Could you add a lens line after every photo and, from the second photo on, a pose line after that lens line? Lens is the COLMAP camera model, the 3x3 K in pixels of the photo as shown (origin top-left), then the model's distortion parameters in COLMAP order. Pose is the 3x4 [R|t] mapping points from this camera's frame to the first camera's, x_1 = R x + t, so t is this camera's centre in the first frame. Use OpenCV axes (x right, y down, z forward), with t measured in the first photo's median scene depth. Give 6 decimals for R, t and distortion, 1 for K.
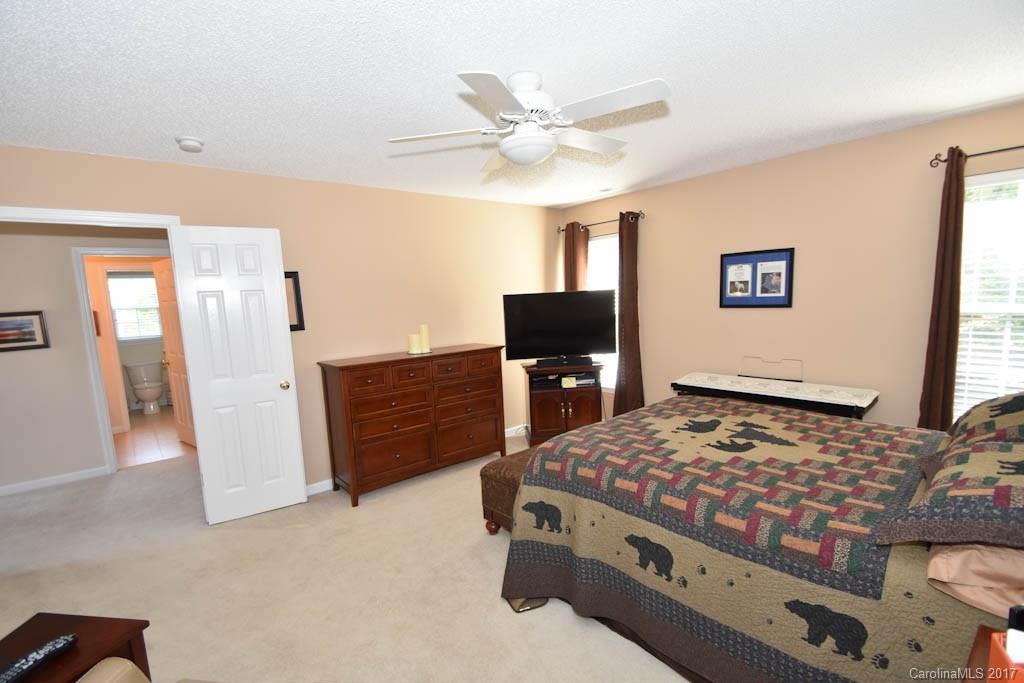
lens RADIAL K [[449.3, 0, 500.4], [0, 449.3, 356.5], [0, 0, 1]] dist [0.009117, -0.012824]
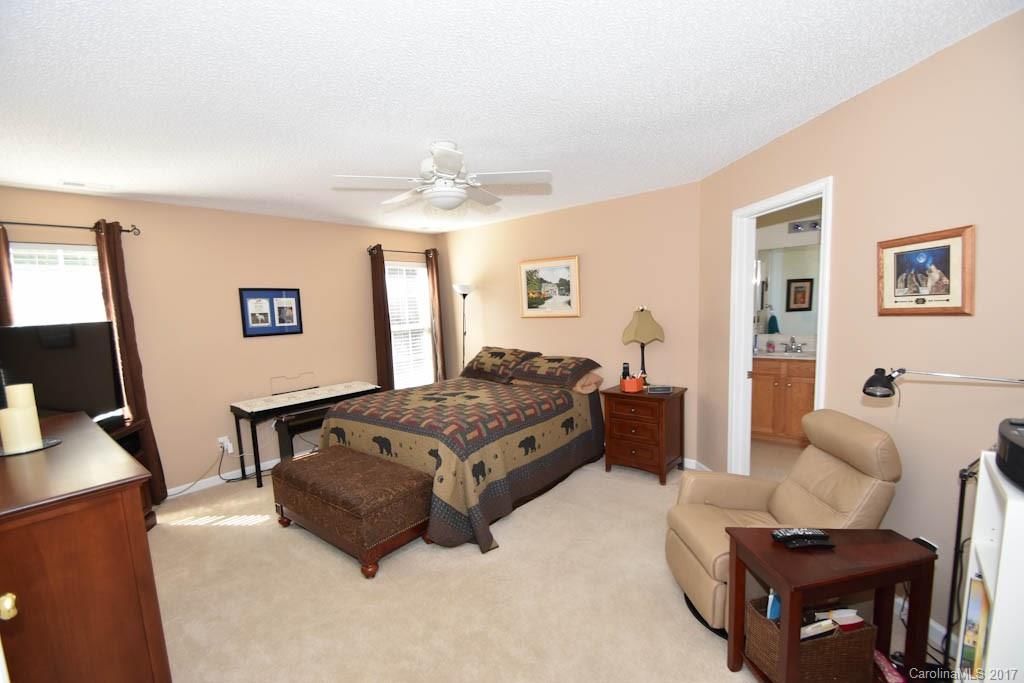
lens RADIAL K [[449.3, 0, 500.4], [0, 449.3, 356.5], [0, 0, 1]] dist [0.009117, -0.012824]
pose [[-0.144040, -0.063882, 0.987508, -0.703266], [0.179398, 0.979693, 0.089544, -0.055641], [-0.973175, 0.190055, -0.129654, 0.600161]]
